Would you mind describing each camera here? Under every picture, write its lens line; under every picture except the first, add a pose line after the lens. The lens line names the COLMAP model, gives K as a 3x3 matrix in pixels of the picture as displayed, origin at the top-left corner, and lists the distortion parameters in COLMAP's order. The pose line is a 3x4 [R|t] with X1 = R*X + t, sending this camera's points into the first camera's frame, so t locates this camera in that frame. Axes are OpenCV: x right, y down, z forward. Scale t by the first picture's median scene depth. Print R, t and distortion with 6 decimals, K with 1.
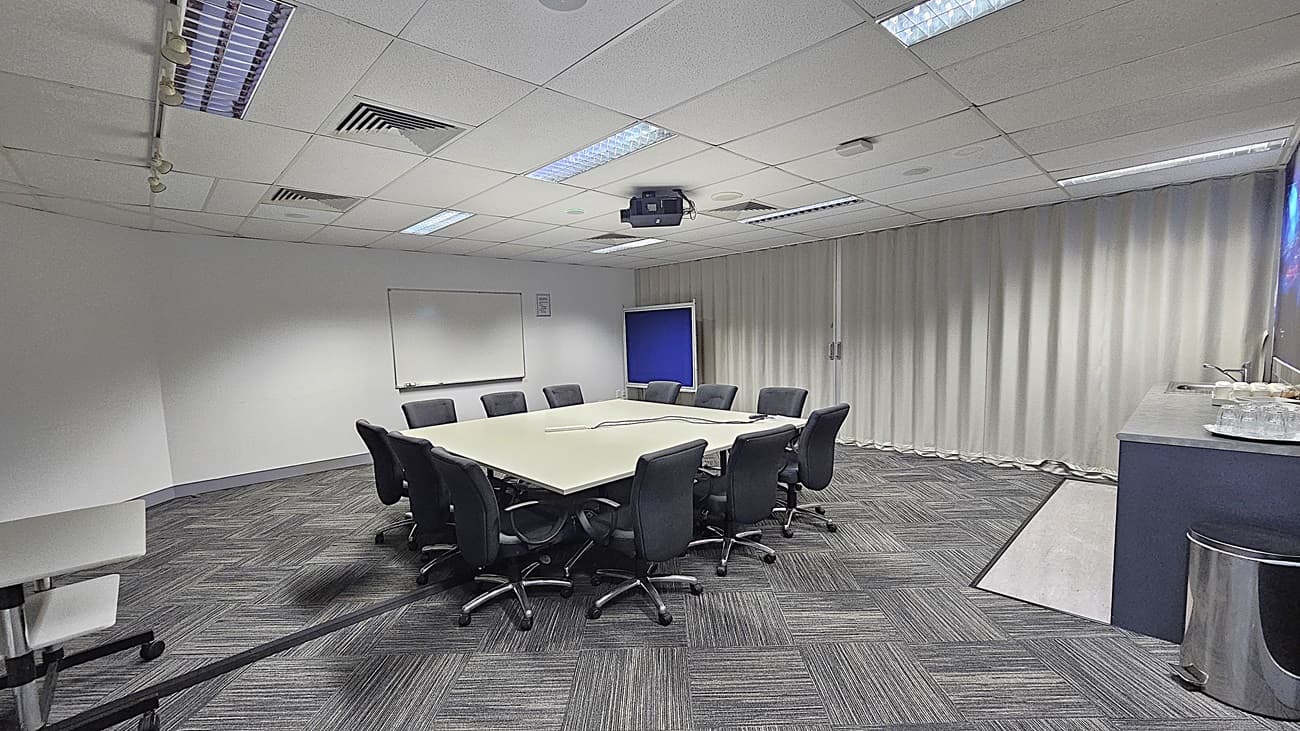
lens RADIAL K [[526.8, 0, 641.0], [0, 526.8, 384.3], [0, 0, 1]] dist [-0.000571, -0.000145]
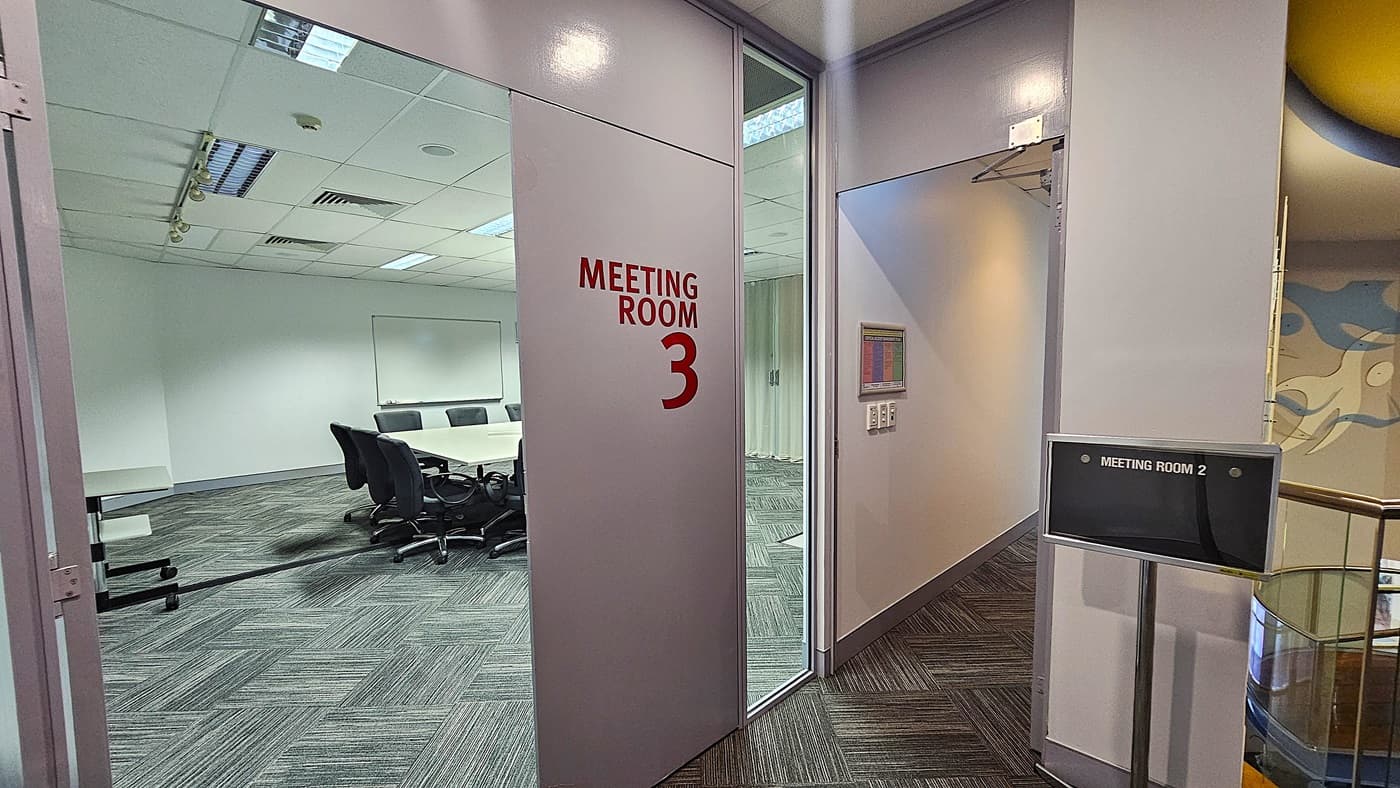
lens RADIAL K [[574.1, 0, 697.7], [0, 574.1, 412.7], [0, 0, 1]] dist [-0.001252, -0.000695]
pose [[0.999387, 0.013777, 0.032184, 0.313785], [-0.013330, 0.999812, -0.014055, 0.058690], [-0.032372, 0.013617, 0.999383, -0.425207]]
